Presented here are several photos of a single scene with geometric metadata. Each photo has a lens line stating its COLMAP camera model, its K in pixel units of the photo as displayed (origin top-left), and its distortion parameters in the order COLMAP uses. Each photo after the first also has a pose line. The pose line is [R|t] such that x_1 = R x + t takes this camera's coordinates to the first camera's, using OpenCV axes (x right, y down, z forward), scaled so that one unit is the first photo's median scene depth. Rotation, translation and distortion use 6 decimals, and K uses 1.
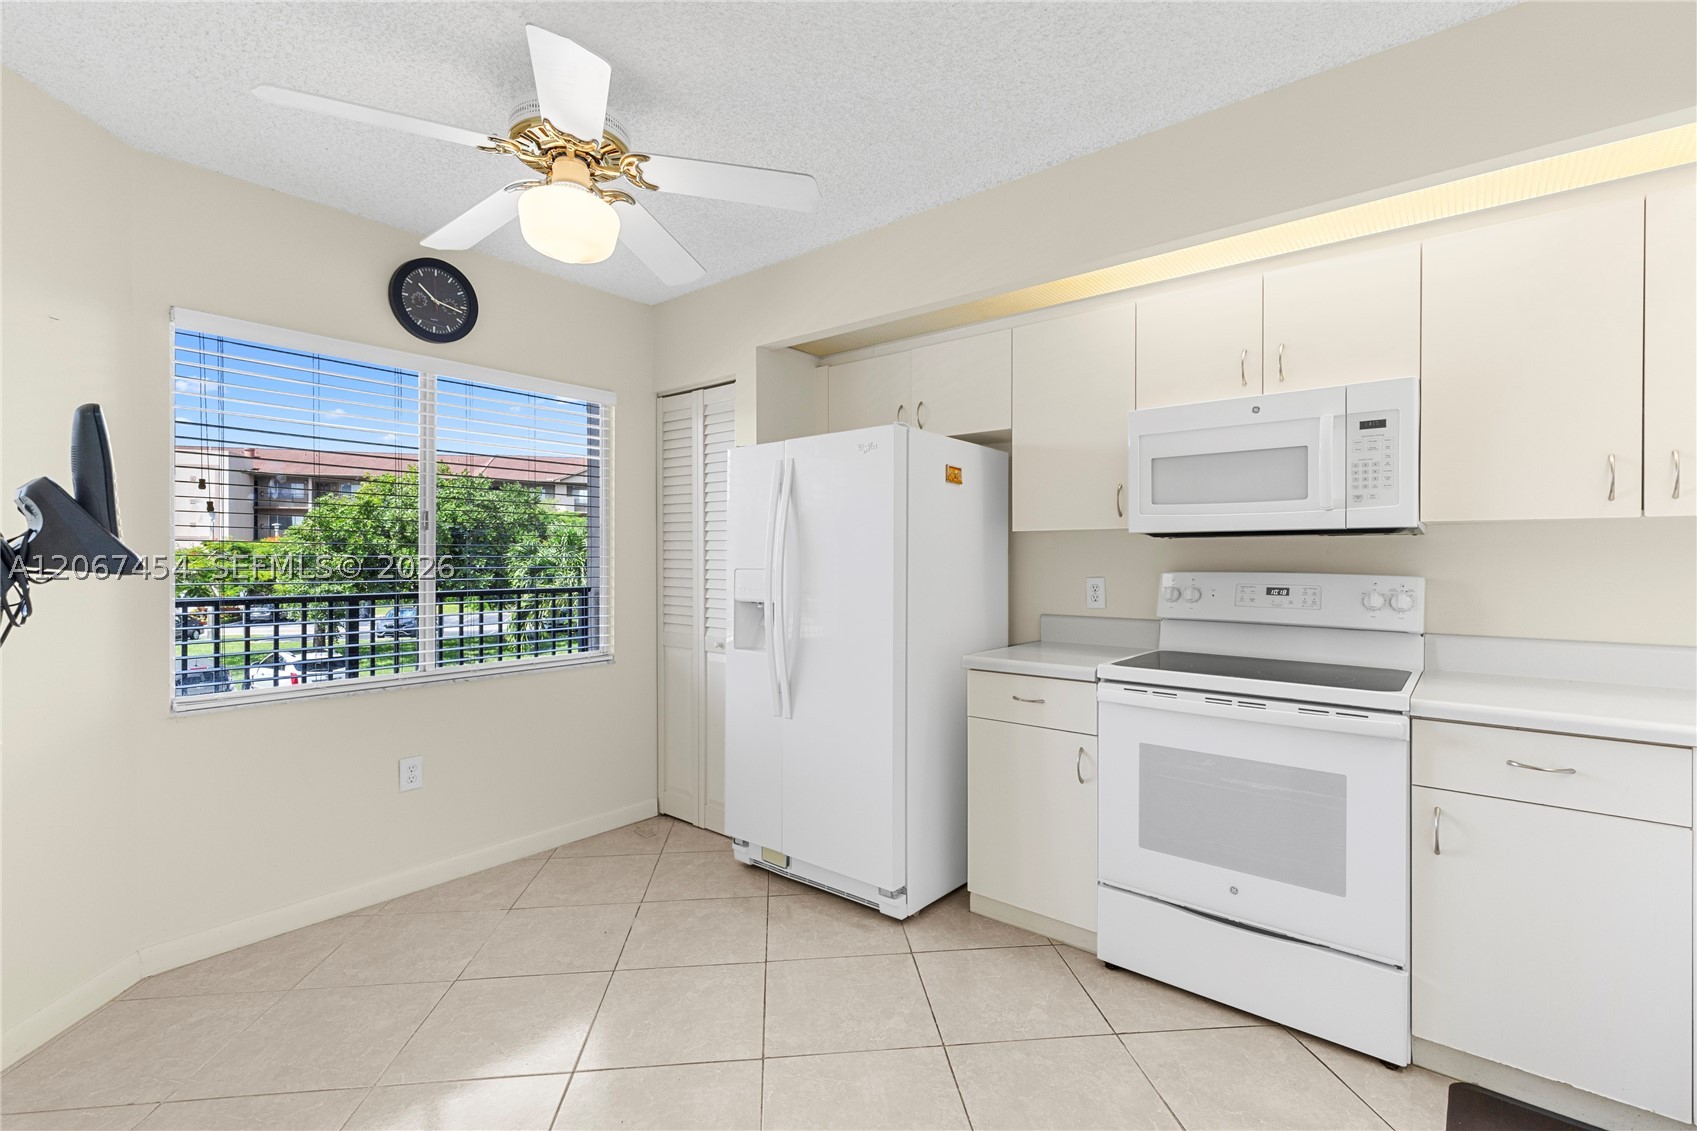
lens RADIAL K [[750.5, 0, 857.3], [0, 750.5, 564.9], [0, 0, 1]] dist [-0.005441, 0.000405]
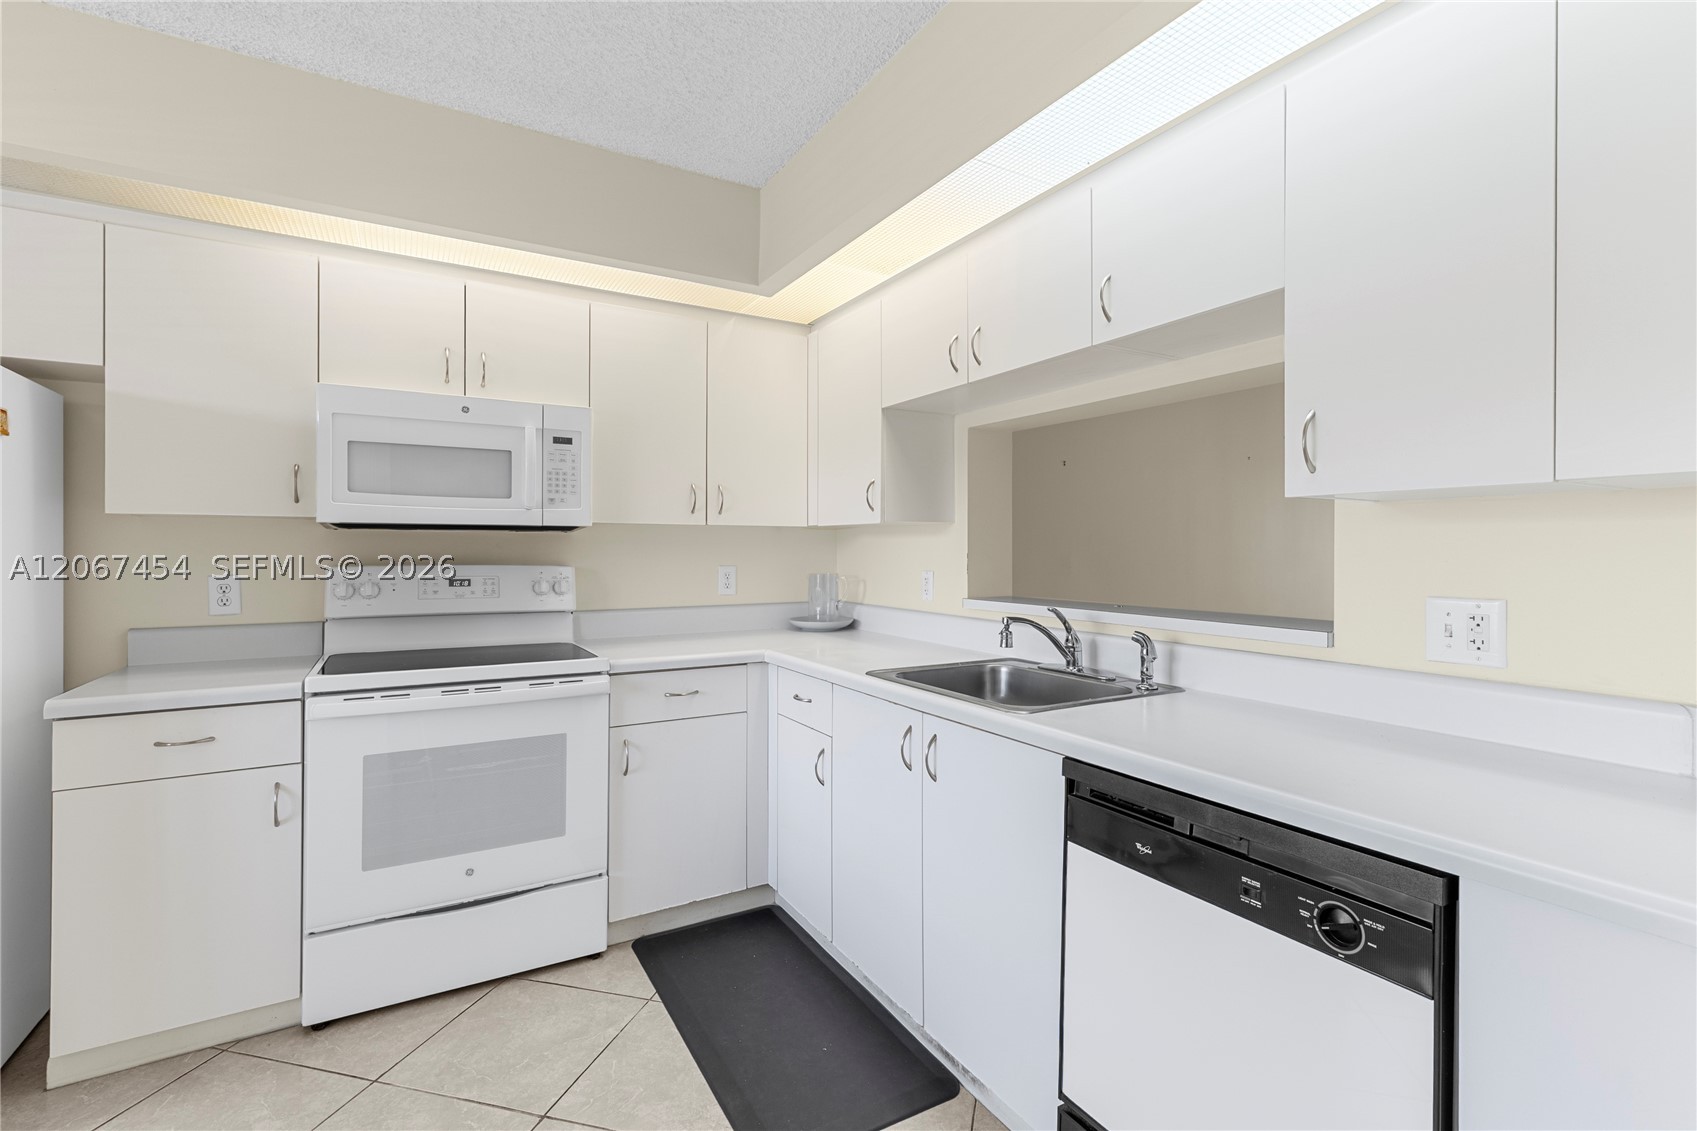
lens RADIAL K [[750.5, 0, 858.5], [0, 750.5, 554.5], [0, 0, 1]] dist [-0.005441, 0.000405]
pose [[0.338835, -0.005022, 0.940833, -0.272401], [0.007970, 0.999965, 0.002467, -0.002817], [-0.940812, 0.006662, 0.338863, 0.133471]]
